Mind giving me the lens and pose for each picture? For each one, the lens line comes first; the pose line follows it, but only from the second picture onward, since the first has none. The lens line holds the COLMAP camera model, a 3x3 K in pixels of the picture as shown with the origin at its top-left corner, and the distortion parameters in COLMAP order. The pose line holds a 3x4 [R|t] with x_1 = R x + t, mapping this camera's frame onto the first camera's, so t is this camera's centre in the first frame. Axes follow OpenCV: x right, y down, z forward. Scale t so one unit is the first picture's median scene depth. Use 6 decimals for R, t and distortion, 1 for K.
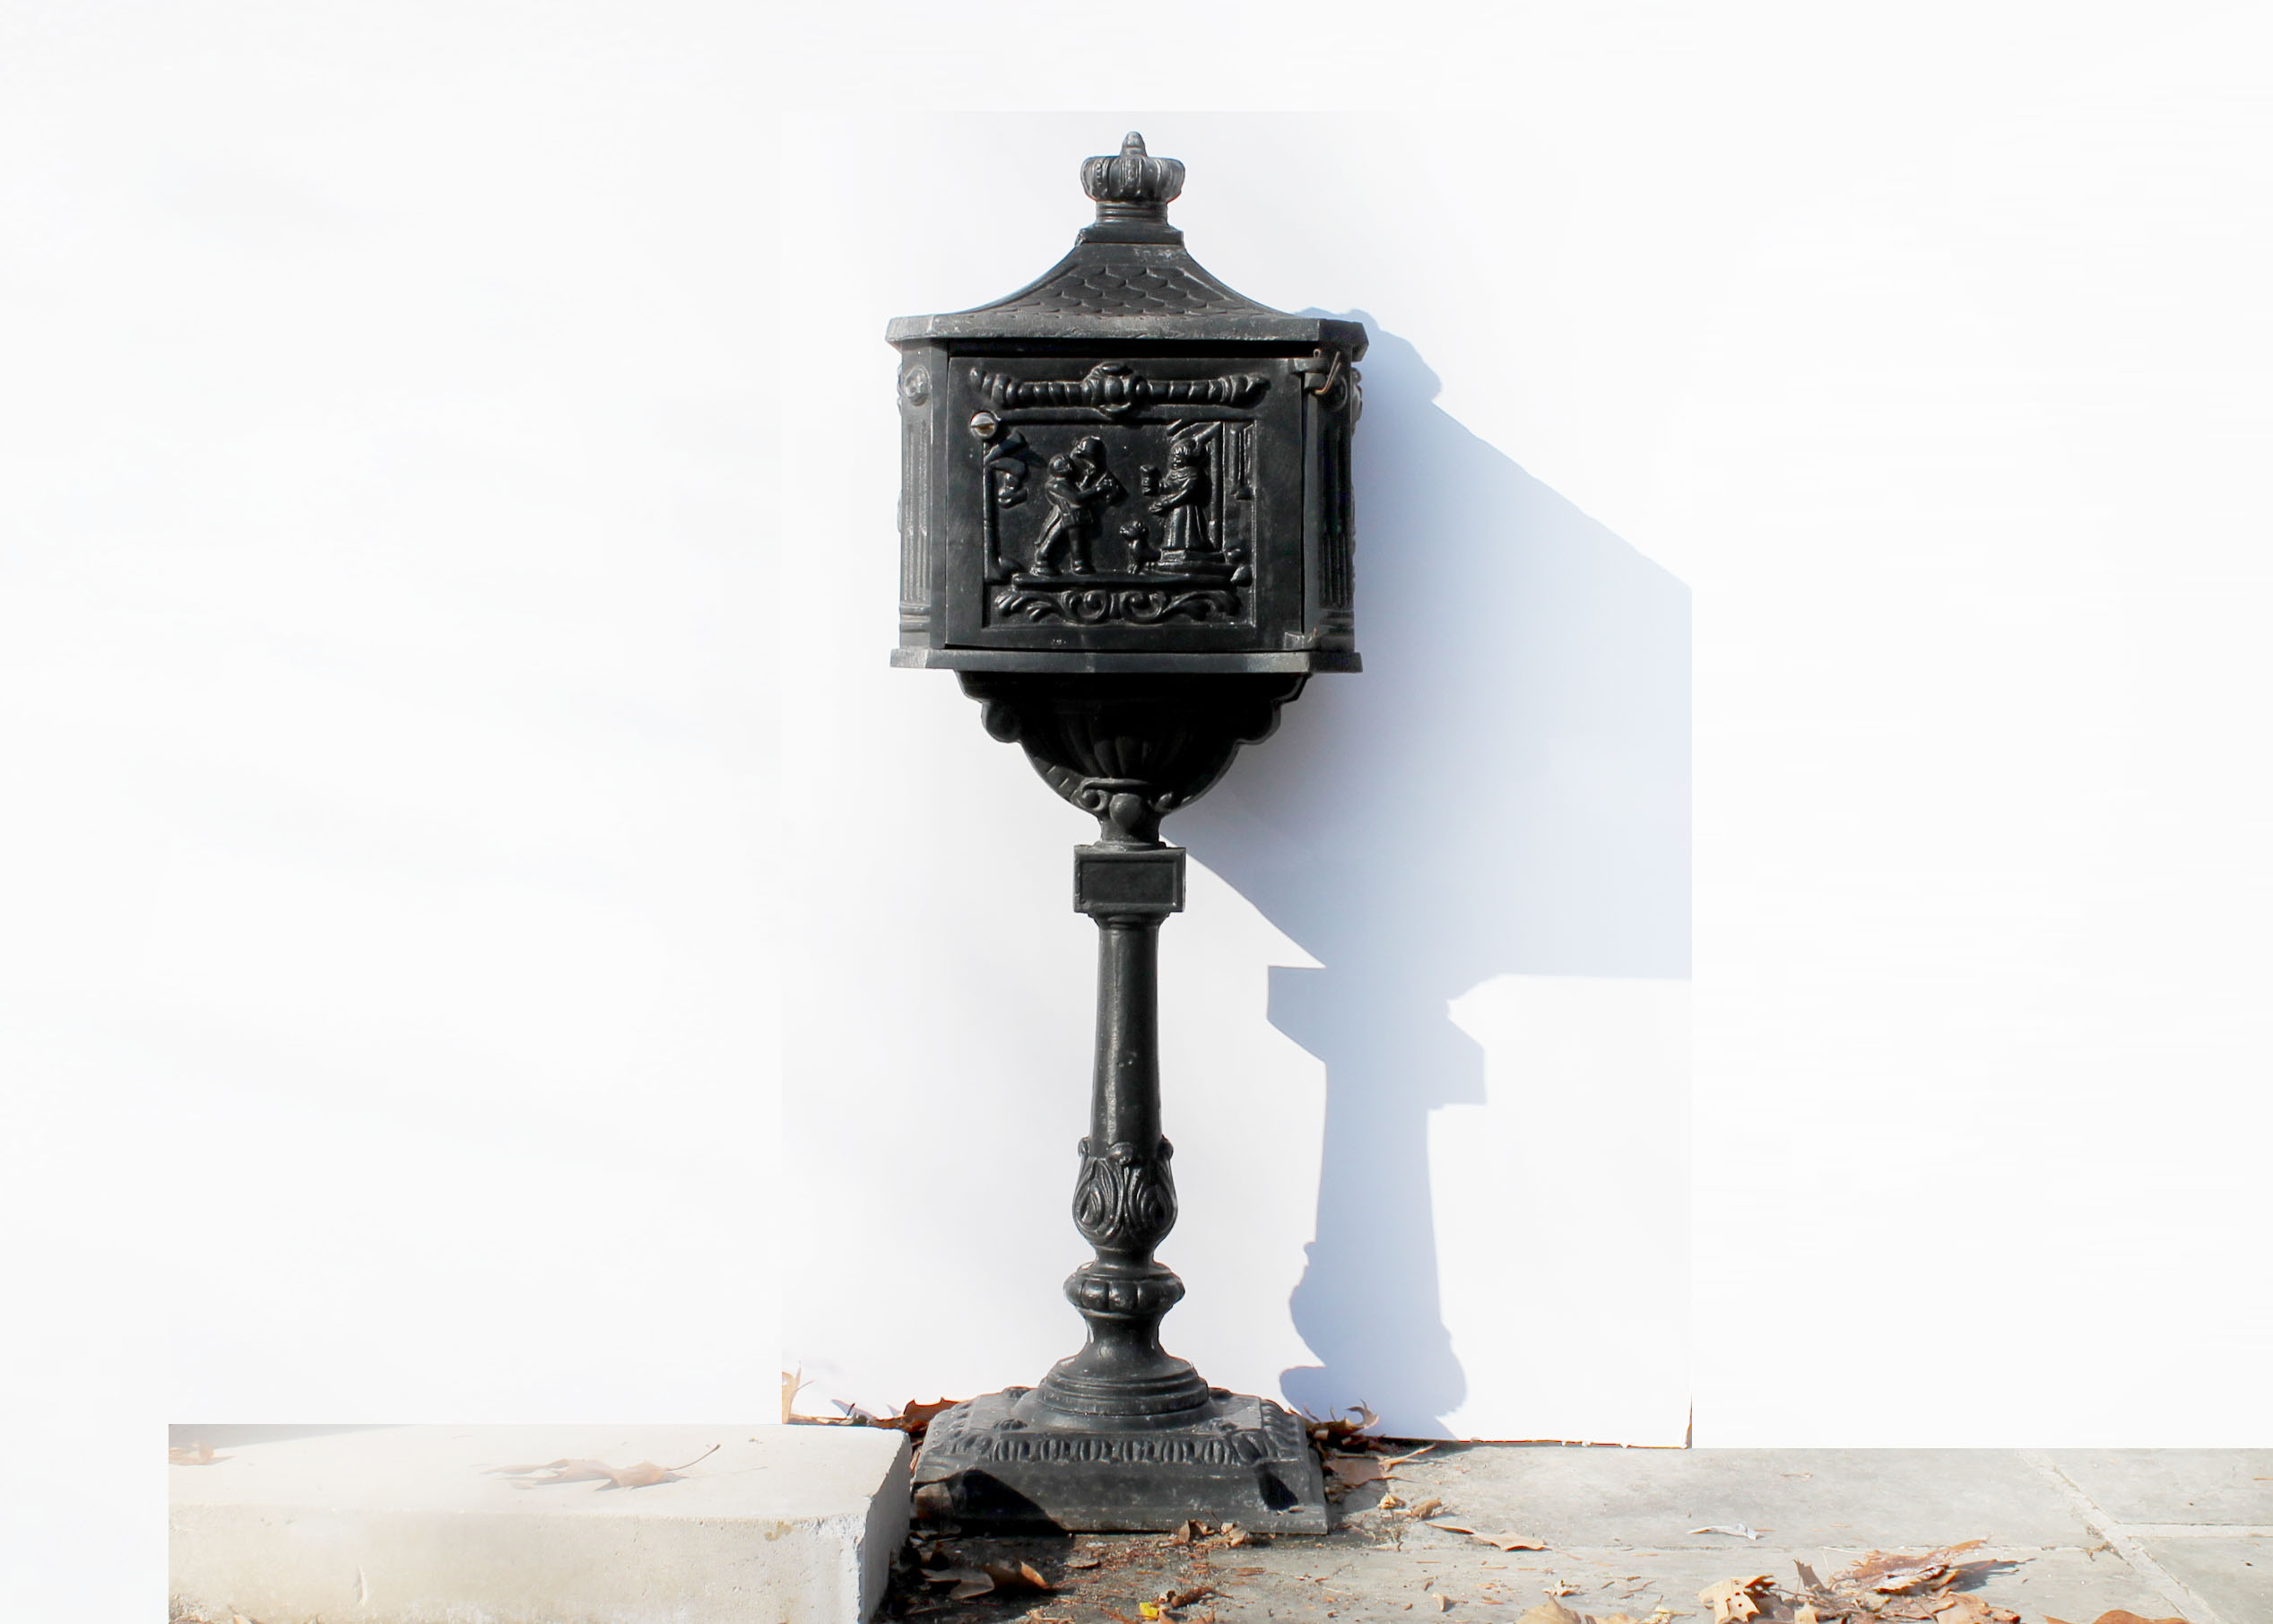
lens RADIAL K [[3345.6, 0, 1136.5], [0, 3345.6, 812.0], [0, 0, 1]] dist [-0.020579, -0.007954]
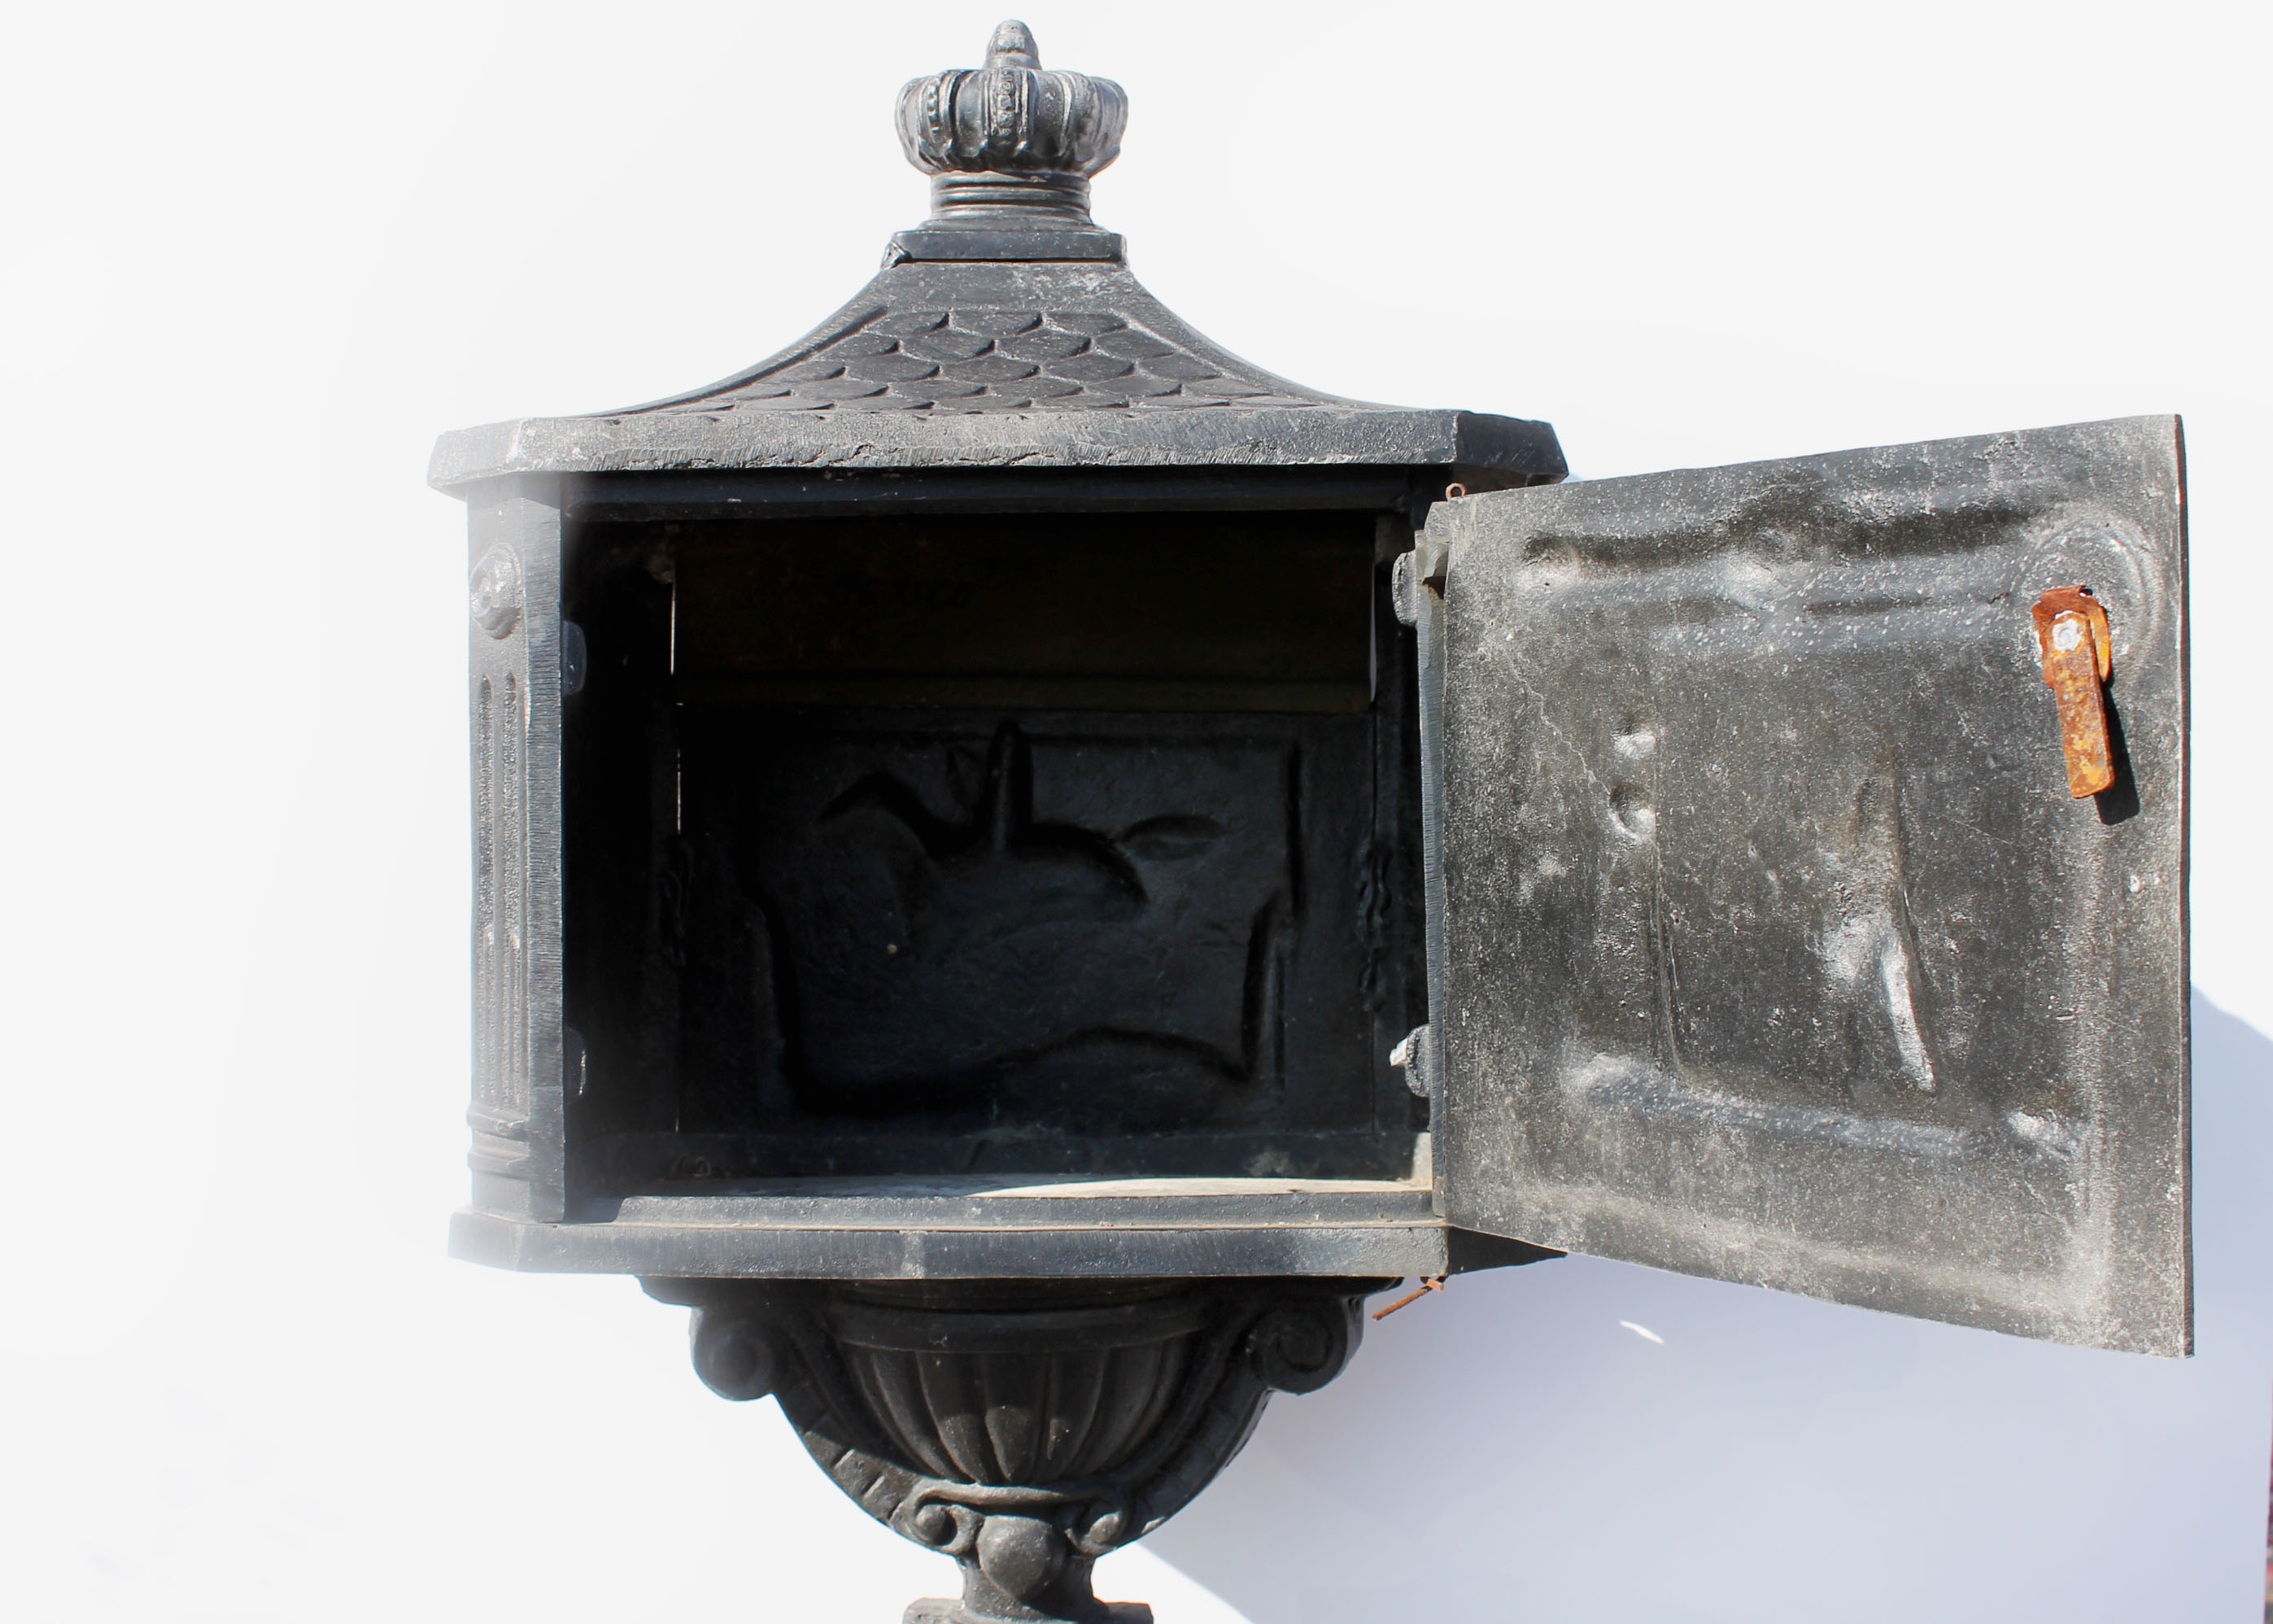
lens RADIAL K [[2879.9, 0, 1136.5], [0, 2879.9, 812.0], [0, 0, 1]] dist [-0.025955, -0.017099]
pose [[0.999840, -0.017324, 0.004455, 0.012719], [0.017515, 0.998741, -0.047012, -0.080503], [-0.003635, 0.047082, 0.998884, 0.634780]]
